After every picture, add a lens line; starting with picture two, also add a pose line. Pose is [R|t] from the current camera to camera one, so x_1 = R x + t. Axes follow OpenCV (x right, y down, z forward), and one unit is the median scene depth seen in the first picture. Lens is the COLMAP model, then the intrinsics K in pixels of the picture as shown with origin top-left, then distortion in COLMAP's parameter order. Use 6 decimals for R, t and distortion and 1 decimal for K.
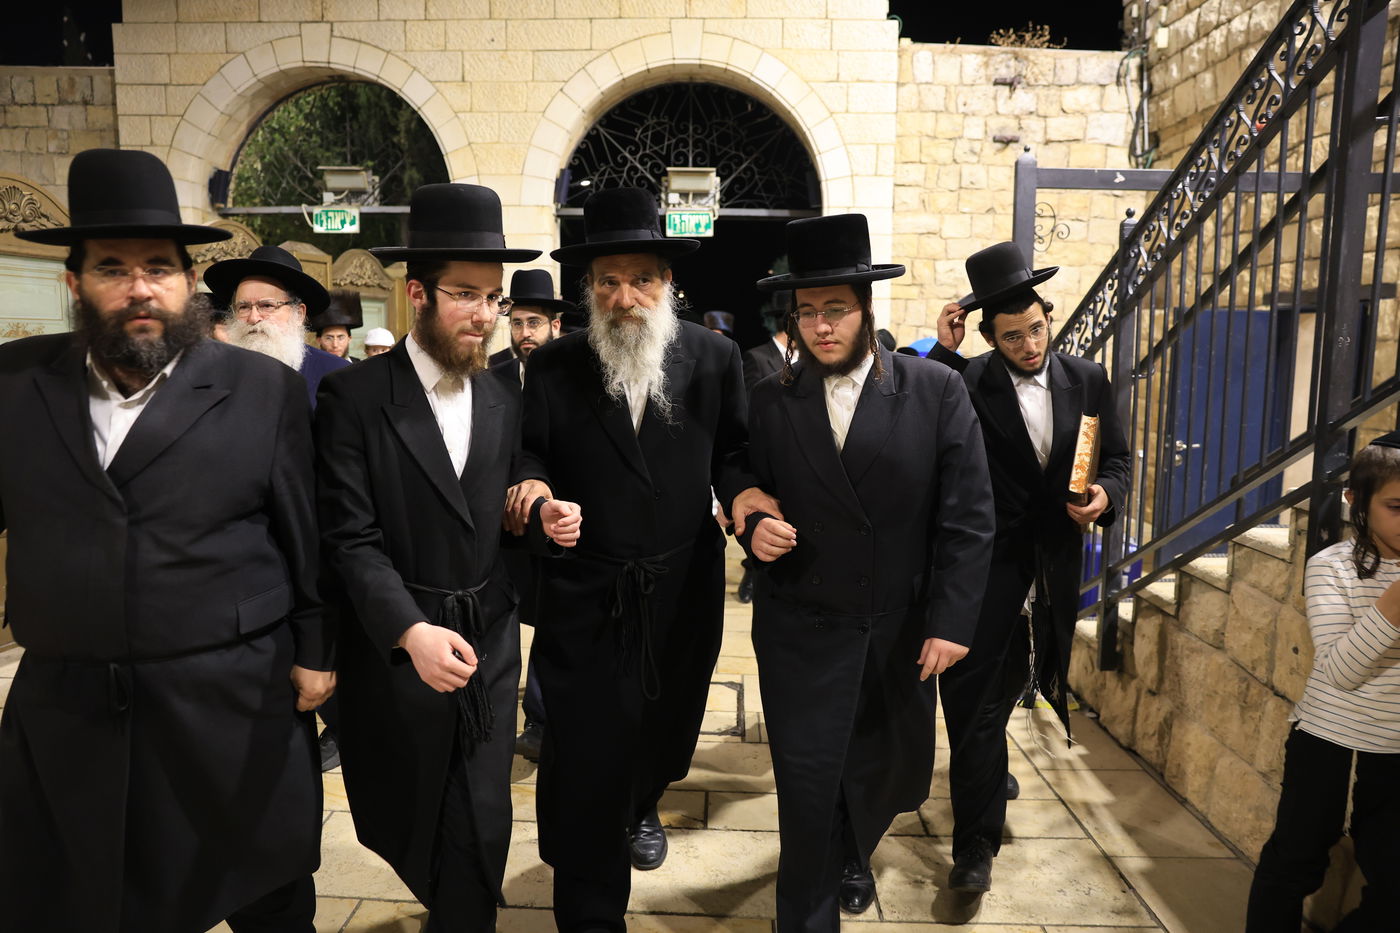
lens RADIAL K [[935.8, 0, 700.0], [0, 935.8, 466.5], [0, 0, 1]] dist [-0.138991, 0.102863]
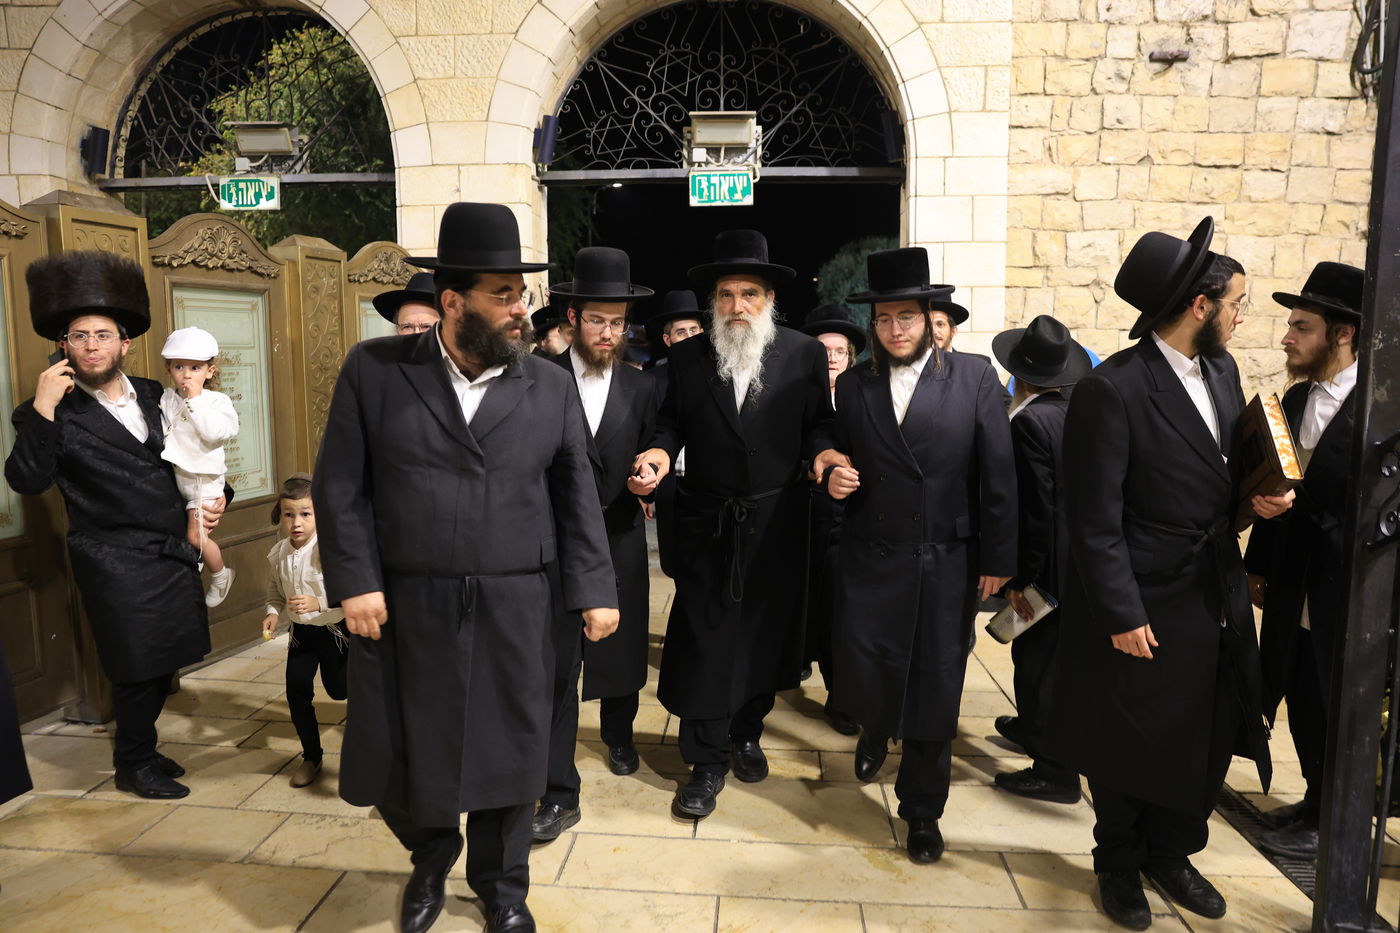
lens RADIAL K [[944.3, 0, 700.0], [0, 944.3, 466.5], [0, 0, 1]] dist [-0.132948, 0.108788]
pose [[0.998902, -0.005689, -0.046501, 0.005330], [0.005065, 0.999896, -0.013525, -0.035143], [0.046573, 0.013275, 0.998827, 0.283628]]
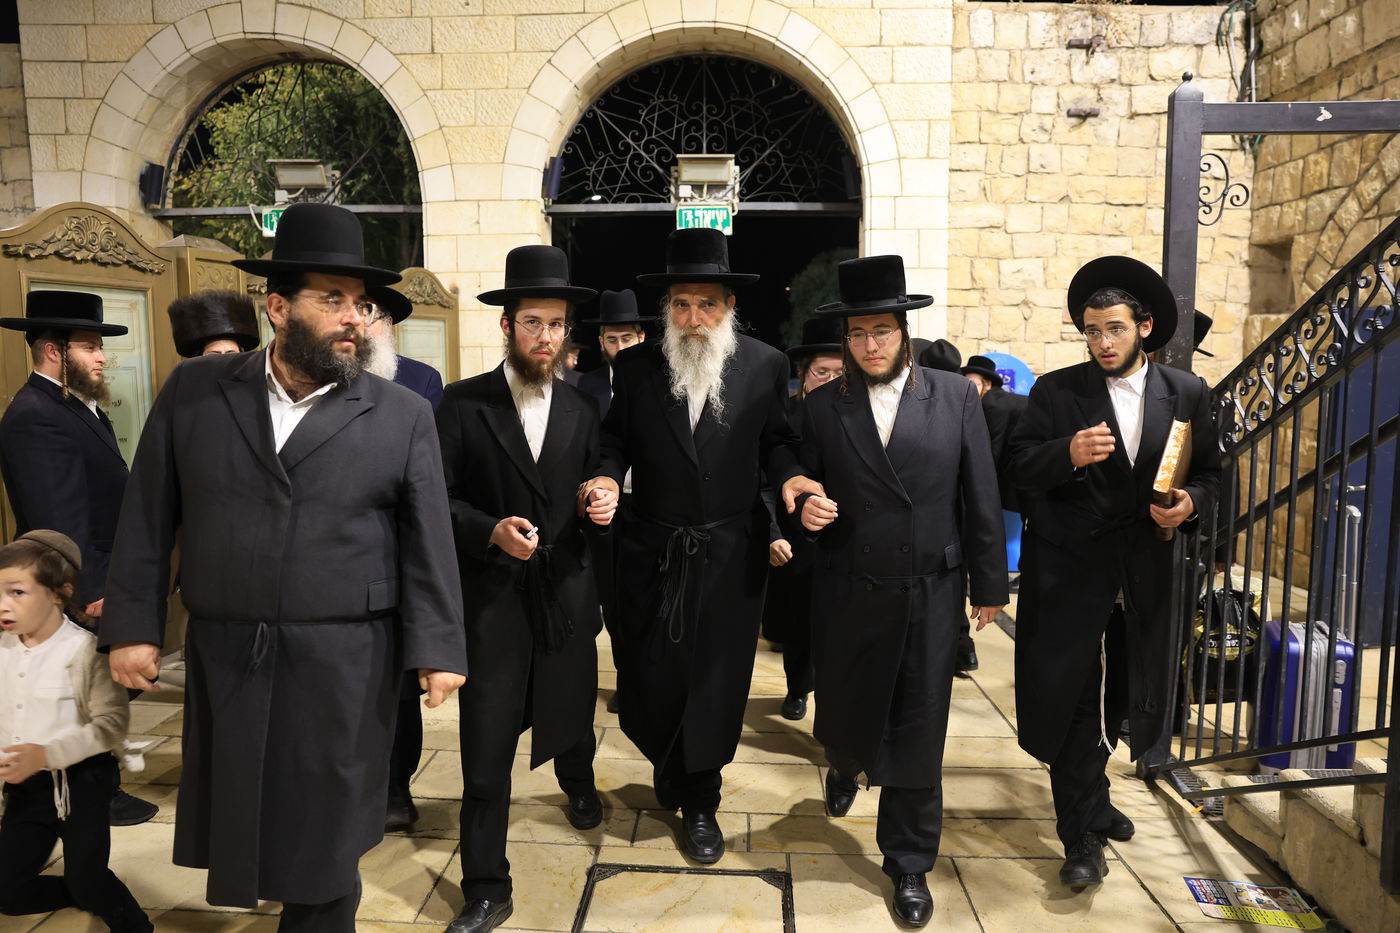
lens RADIAL K [[944.3, 0, 700.0], [0, 944.3, 466.5], [0, 0, 1]] dist [-0.132948, 0.108788]
pose [[0.999789, -0.009120, -0.018384, -0.001511], [0.008724, 0.999731, -0.021490, -0.021145], [0.018575, 0.021325, 0.999600, 0.162553]]
